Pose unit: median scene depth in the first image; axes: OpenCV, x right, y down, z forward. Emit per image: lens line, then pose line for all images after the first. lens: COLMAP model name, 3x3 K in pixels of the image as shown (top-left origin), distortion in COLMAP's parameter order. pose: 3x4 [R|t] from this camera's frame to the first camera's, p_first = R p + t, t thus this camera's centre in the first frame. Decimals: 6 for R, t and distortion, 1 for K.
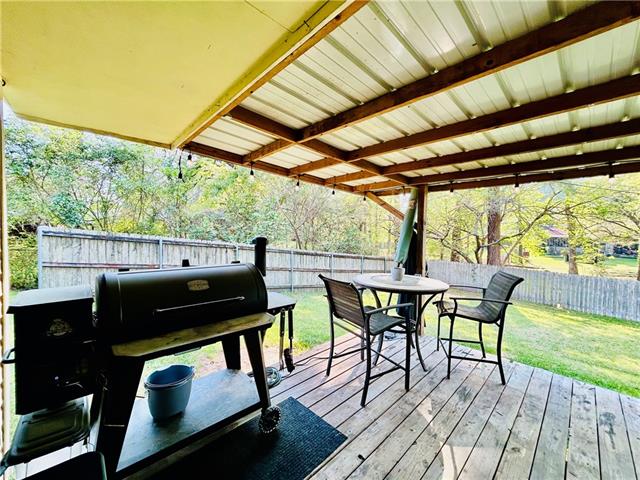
lens RADIAL K [[257.8, 0, 319.8], [0, 257.8, 240.2], [0, 0, 1]] dist [-0.000159, 0.000217]
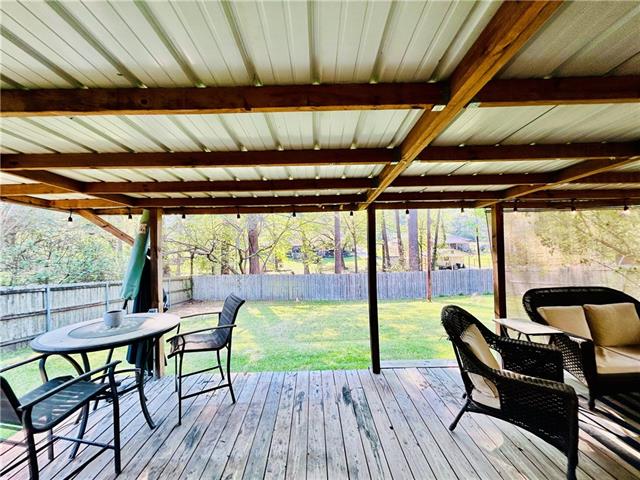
lens RADIAL K [[257.8, 0, 320.4], [0, 257.8, 239.2], [0, 0, 1]] dist [-0.000159, 0.000217]
pose [[0.676047, -0.021505, 0.736544, 0.130472], [0.060029, 0.997859, -0.025964, -0.046807], [-0.734409, 0.061767, 0.675891, -0.014422]]
